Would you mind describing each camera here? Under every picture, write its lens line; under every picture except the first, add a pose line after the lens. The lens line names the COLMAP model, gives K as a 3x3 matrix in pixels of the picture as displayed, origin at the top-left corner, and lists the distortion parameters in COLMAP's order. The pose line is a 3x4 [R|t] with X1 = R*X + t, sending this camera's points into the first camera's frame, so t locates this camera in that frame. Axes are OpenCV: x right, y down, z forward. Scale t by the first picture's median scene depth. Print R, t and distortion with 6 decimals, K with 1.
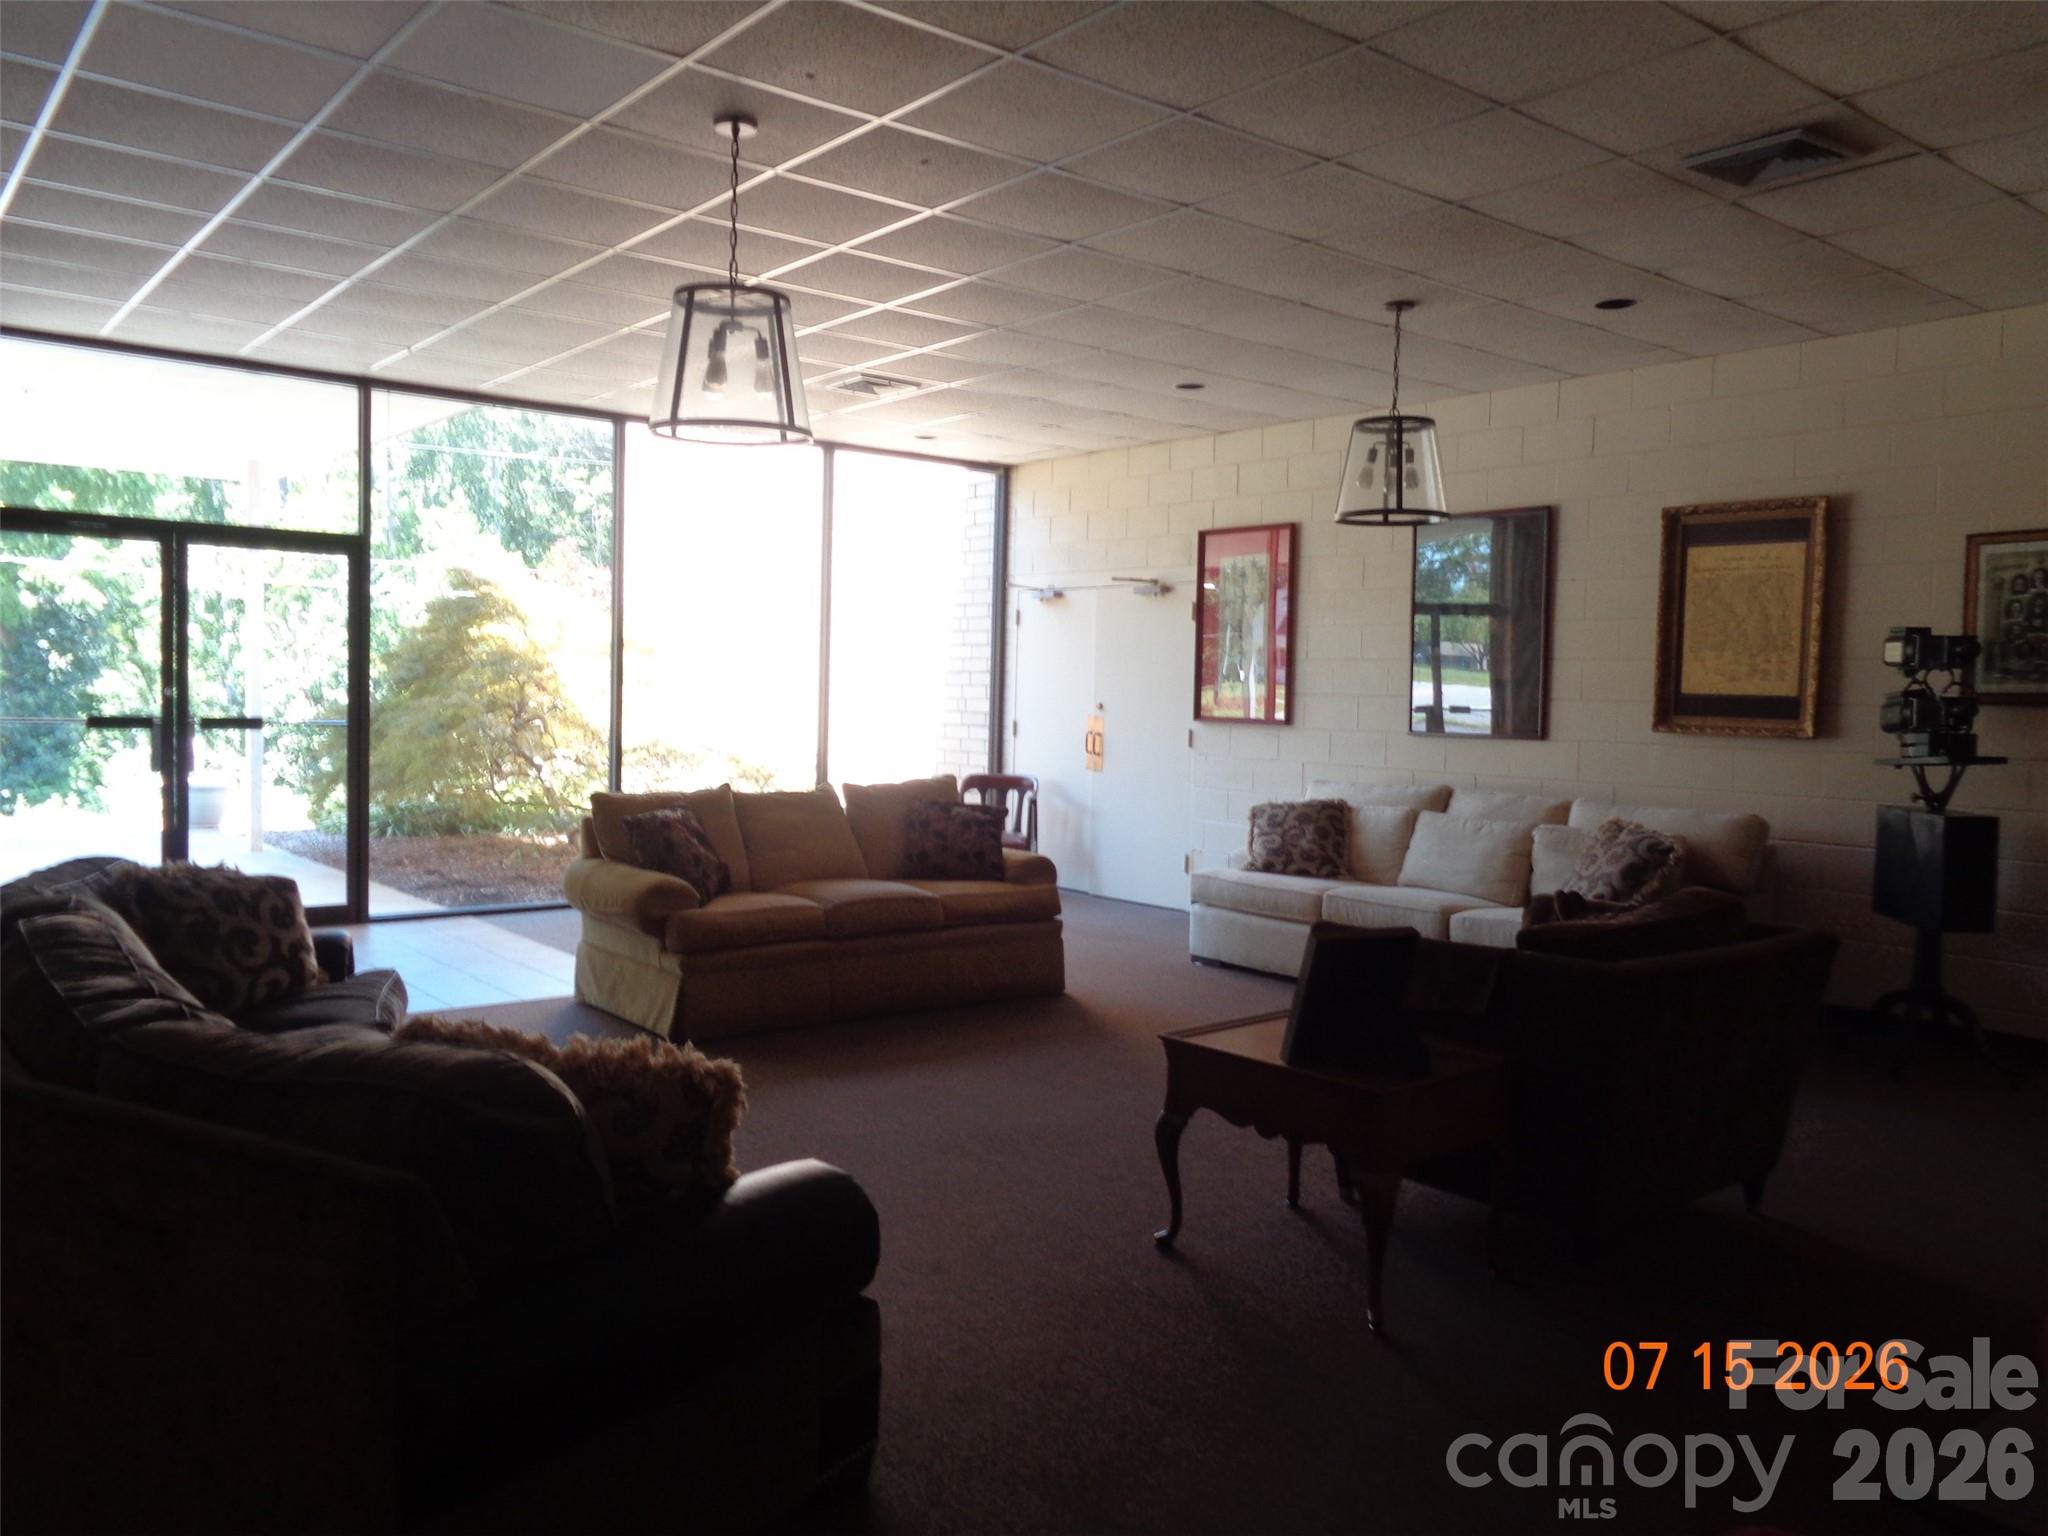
lens RADIAL K [[1535.5, 0, 1024.6], [0, 1535.5, 766.0], [0, 0, 1]] dist [0.000664, 0.000992]
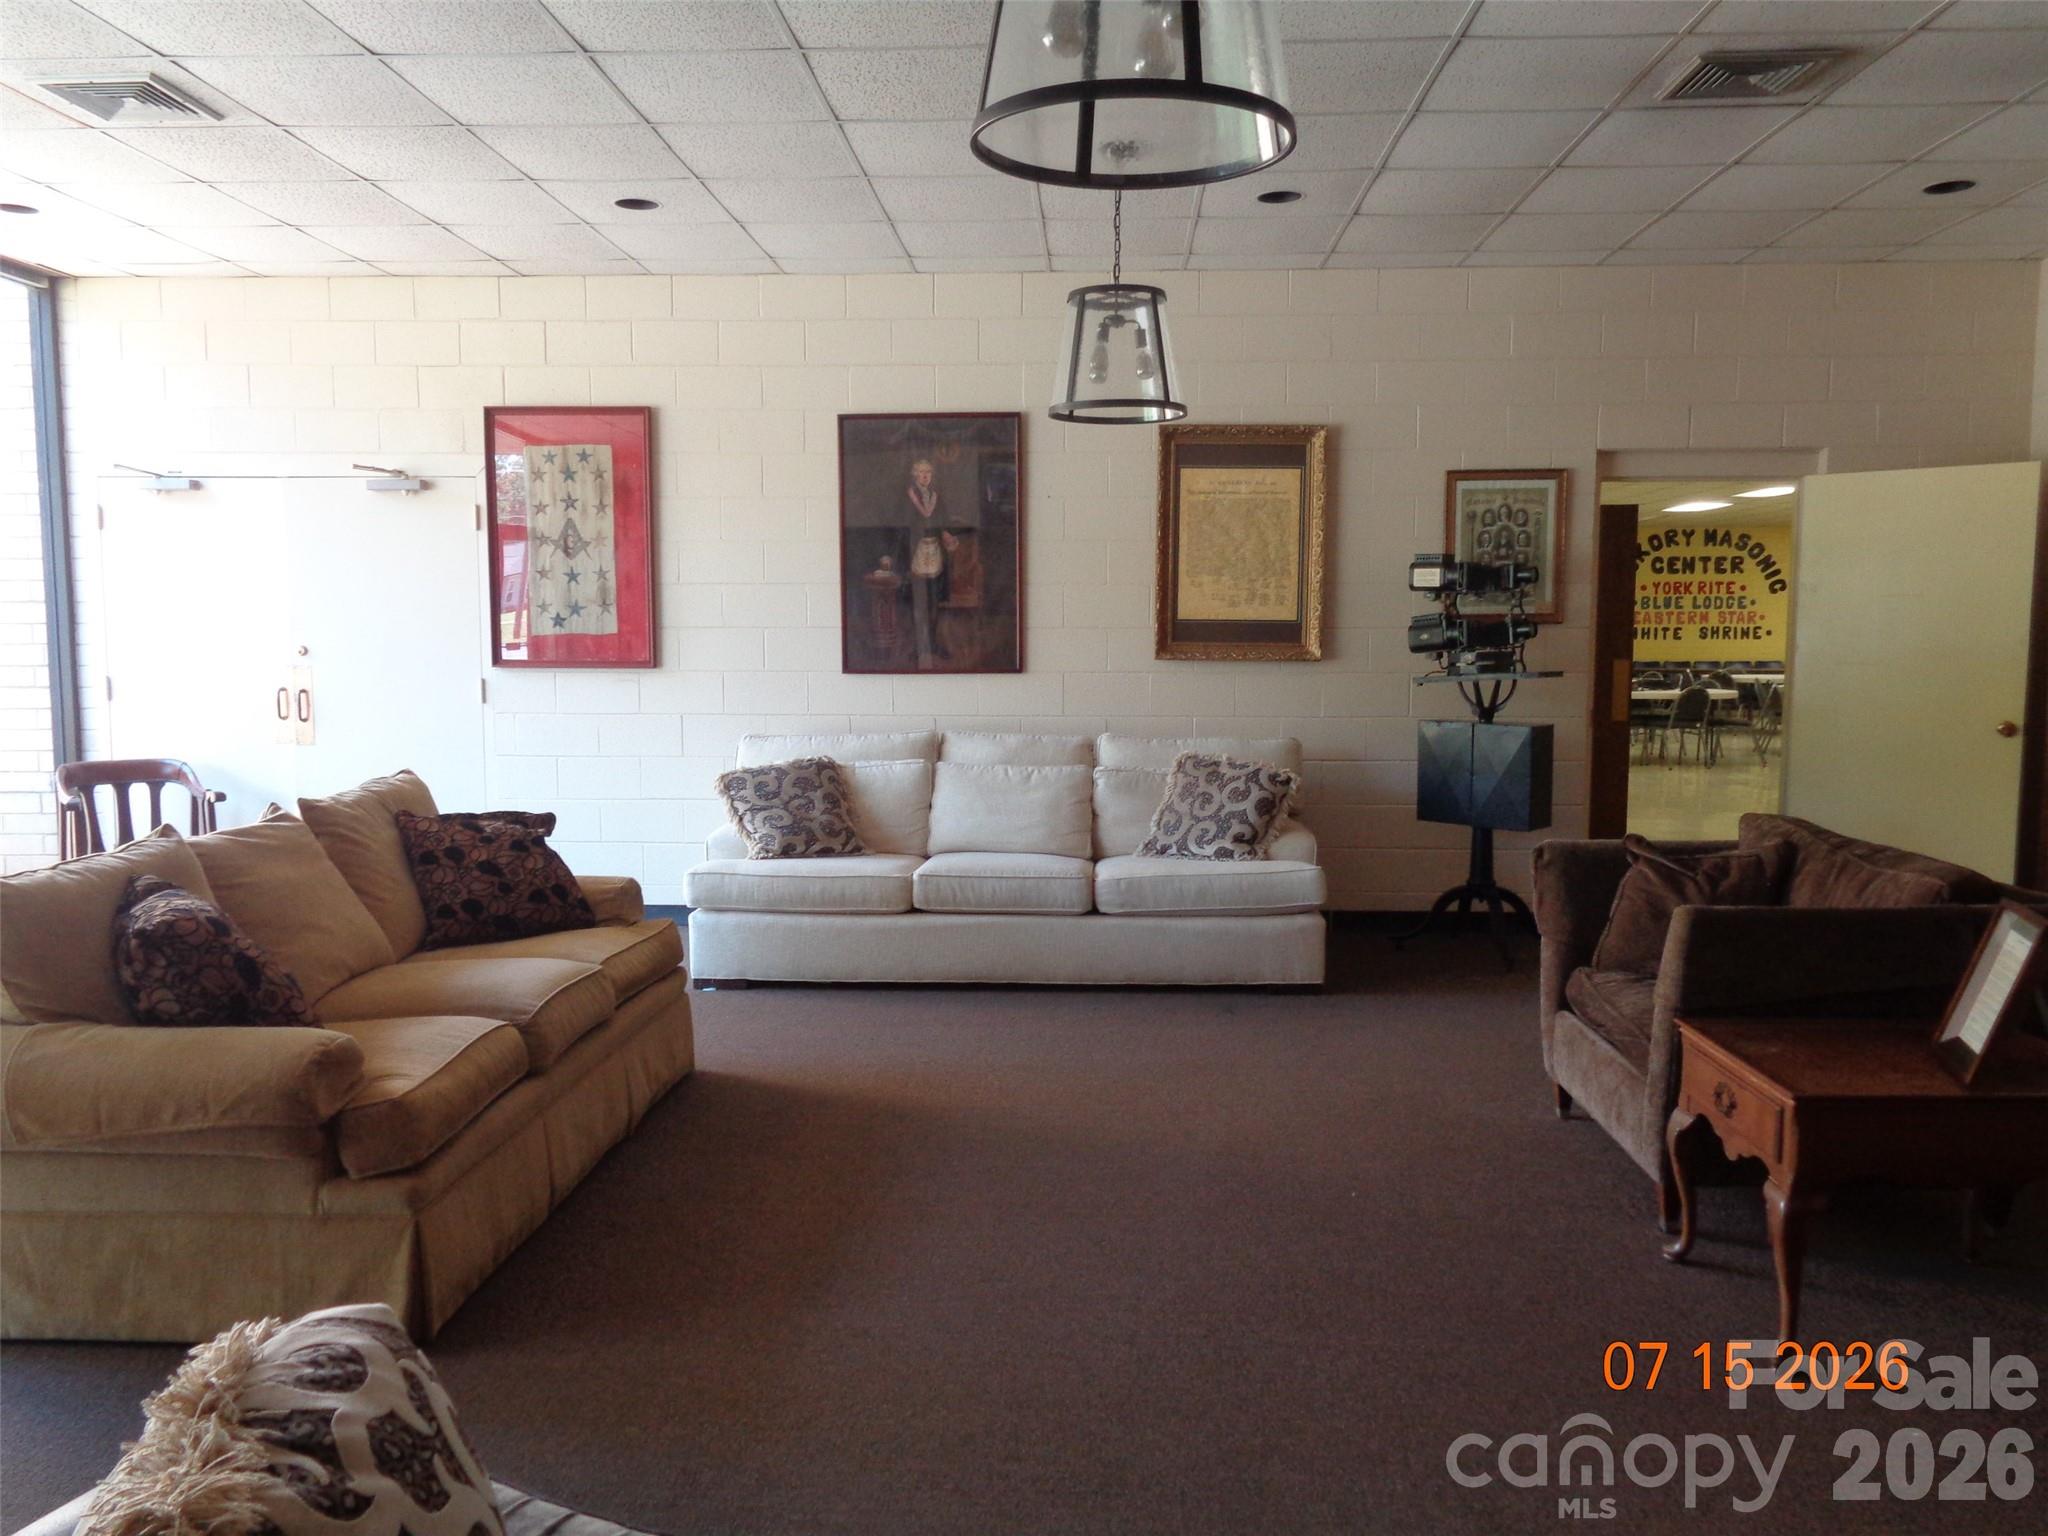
lens RADIAL K [[1535.5, 0, 1027.0], [0, 1535.5, 767.7], [0, 0, 1]] dist [0.000664, 0.000992]
pose [[0.659147, -0.087861, 0.746864, -0.383359], [0.050849, 0.996086, 0.072303, -0.029698], [-0.750293, -0.009681, 0.661034, 0.442597]]
